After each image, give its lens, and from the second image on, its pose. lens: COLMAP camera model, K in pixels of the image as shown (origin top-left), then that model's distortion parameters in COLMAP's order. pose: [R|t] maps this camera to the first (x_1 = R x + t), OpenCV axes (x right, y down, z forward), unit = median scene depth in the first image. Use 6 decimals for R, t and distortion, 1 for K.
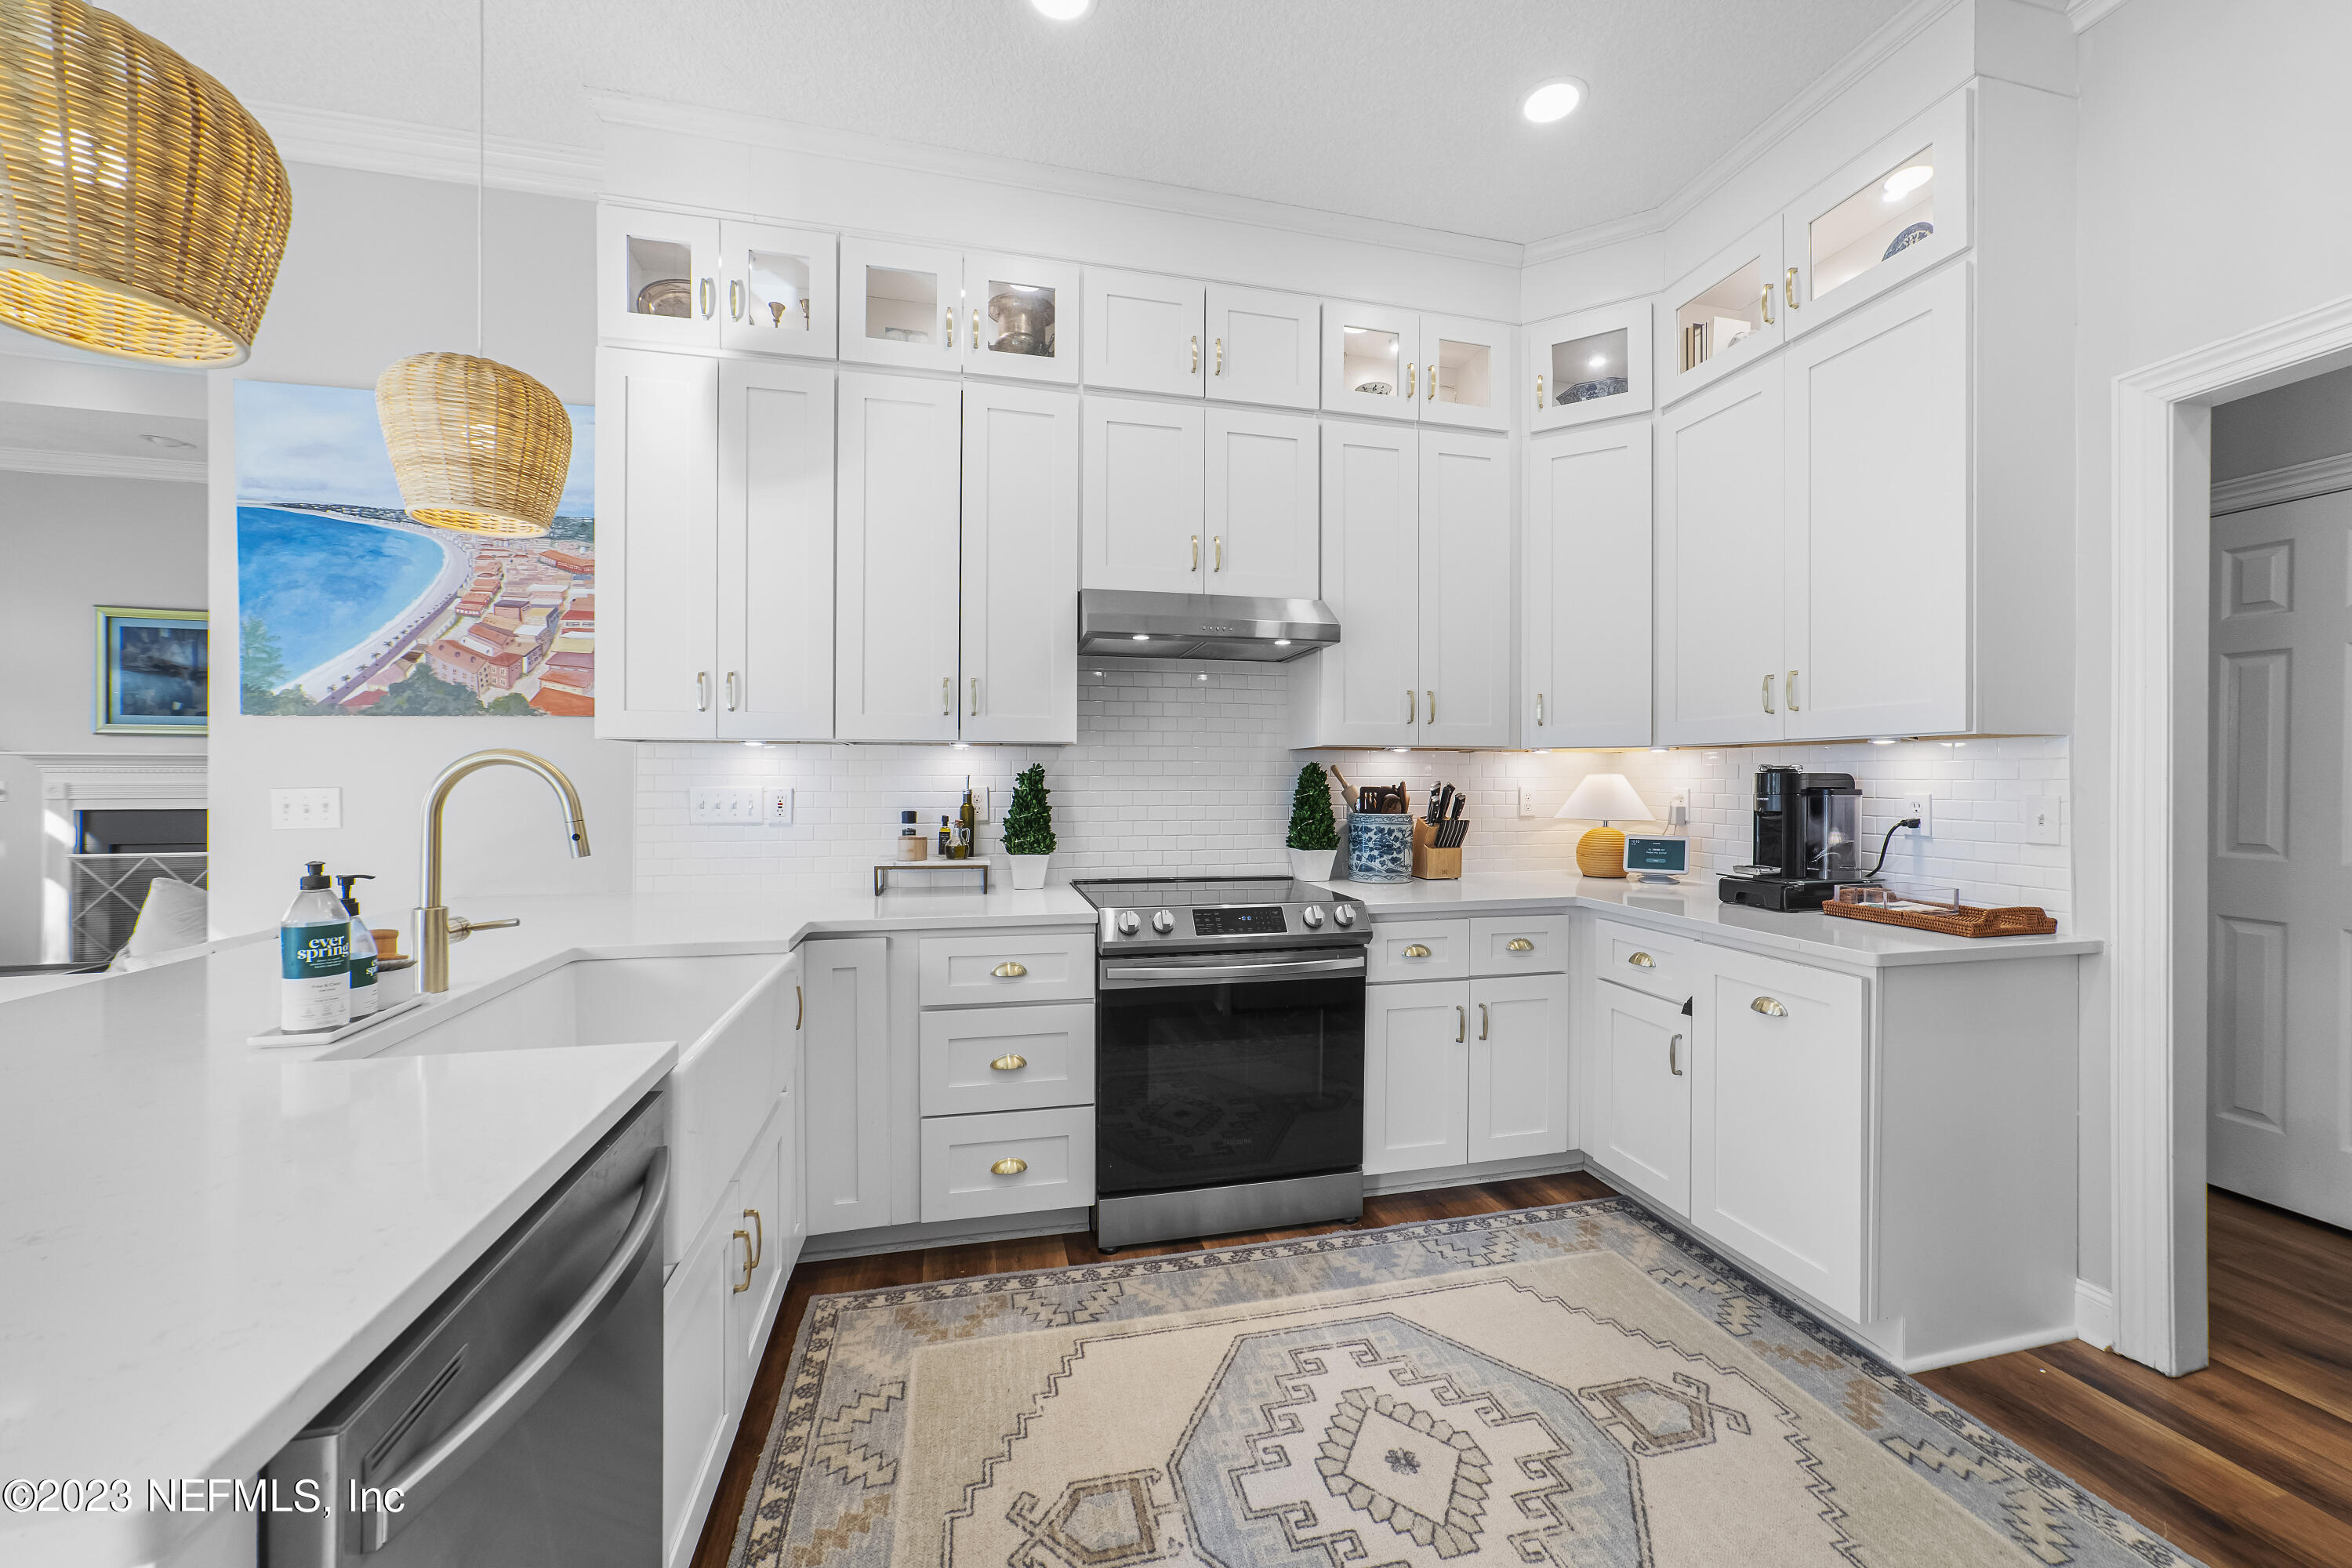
lens RADIAL K [[898.6, 0, 1192.1], [0, 898.6, 776.5], [0, 0, 1]] dist [-0.018785, 0.004694]
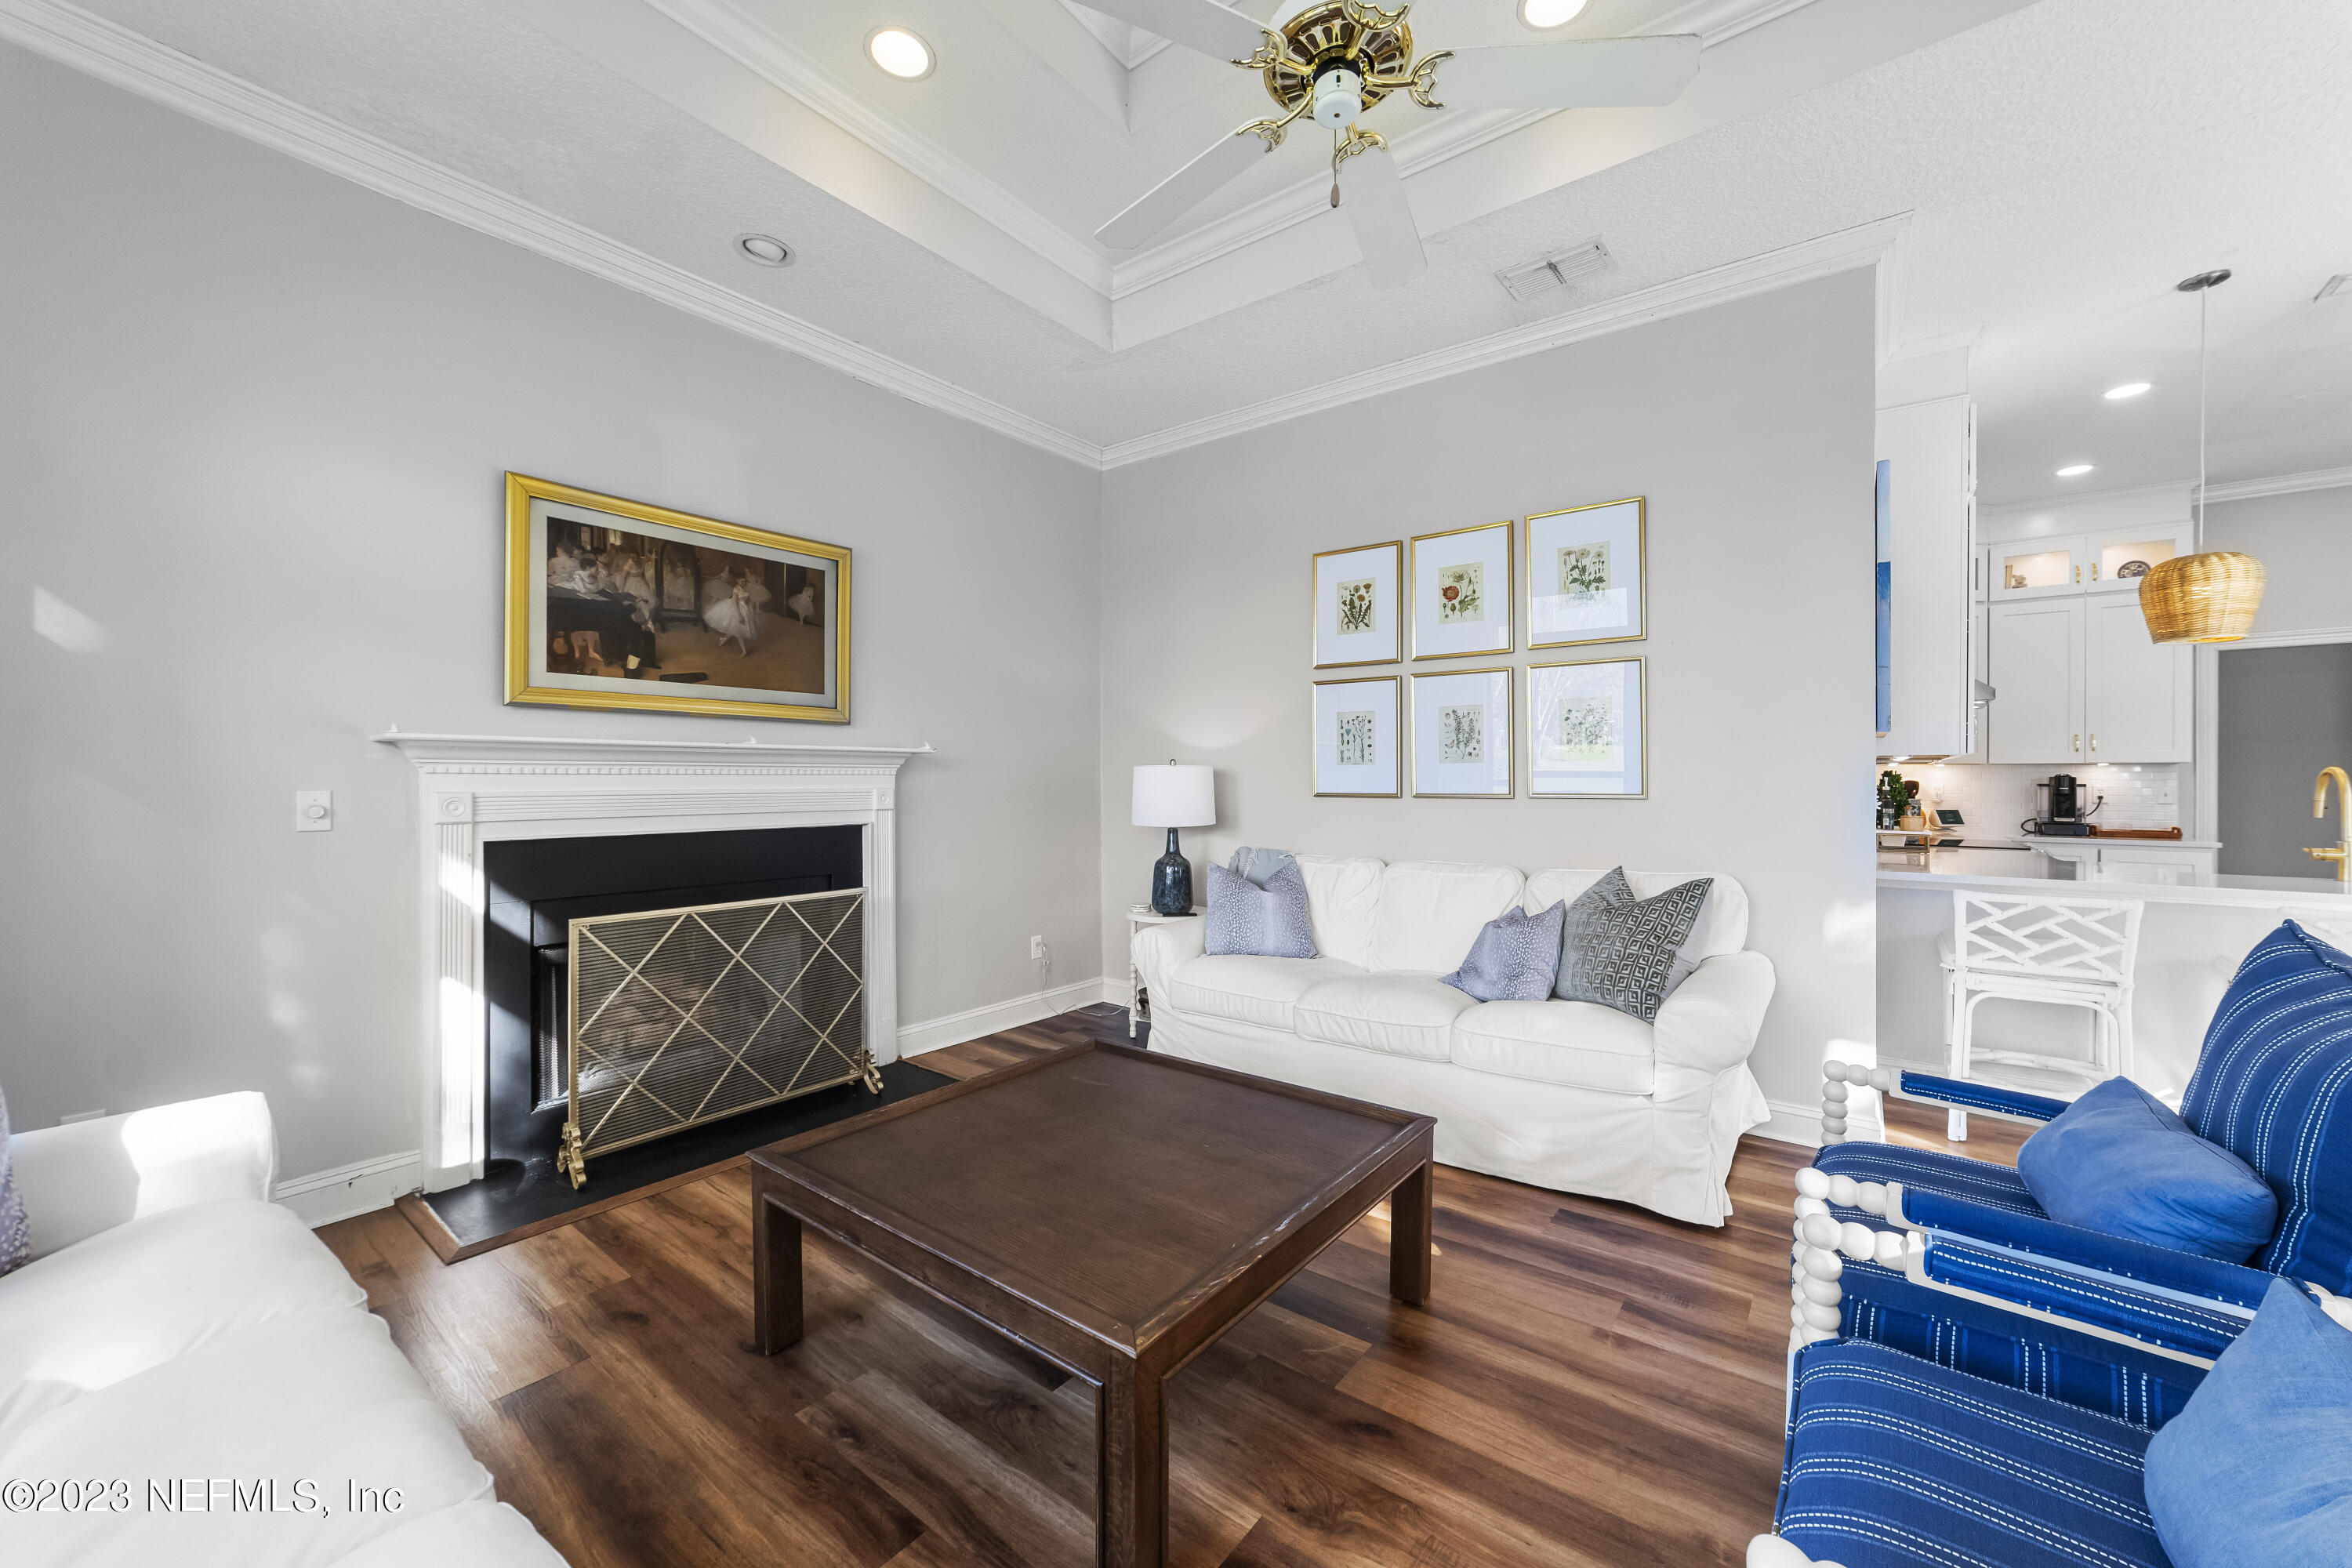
lens RADIAL K [[898.6, 0, 1155.4], [0, 898.6, 785.9], [0, 0, 1]] dist [-0.018785, 0.004694]
pose [[0.789546, -0.005905, 0.613662, -2.607430], [0.001104, 0.999966, 0.008202, -0.002526], [-0.613690, -0.005799, 0.789526, 0.638902]]
